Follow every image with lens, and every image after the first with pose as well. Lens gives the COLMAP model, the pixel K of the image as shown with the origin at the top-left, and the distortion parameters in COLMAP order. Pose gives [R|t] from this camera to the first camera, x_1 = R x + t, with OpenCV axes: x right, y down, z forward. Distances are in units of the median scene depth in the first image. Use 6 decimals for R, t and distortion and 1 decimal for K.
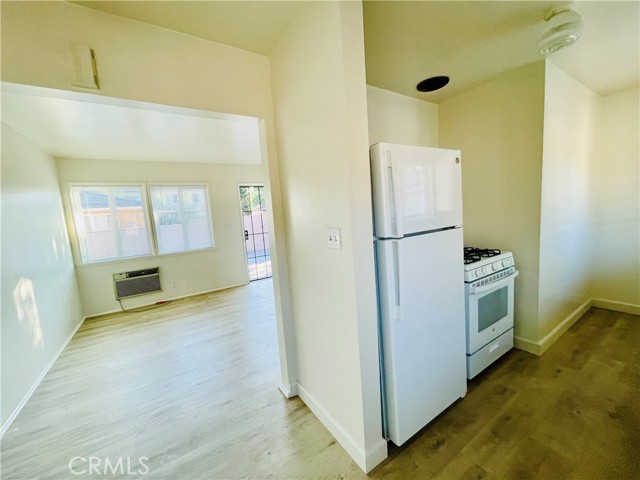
lens RADIAL K [[257.7, 0, 319.7], [0, 257.7, 241.4], [0, 0, 1]] dist [-0.004896, 0.002377]
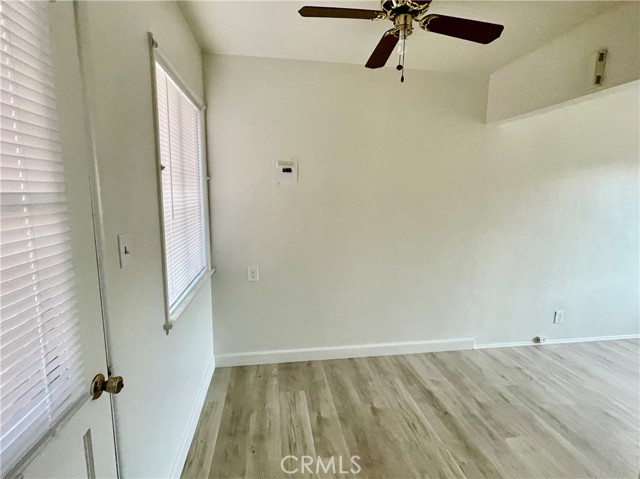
lens RADIAL K [[301.6, 0, 316.9], [0, 301.6, 239.2], [0, 0, 1]] dist [-0.000936, 0.000901]
pose [[-0.425324, 0.199089, -0.882872, 0.751023], [-0.082755, 0.962863, 0.256995, -0.151388], [0.901250, 0.182368, -0.393053, 0.413863]]
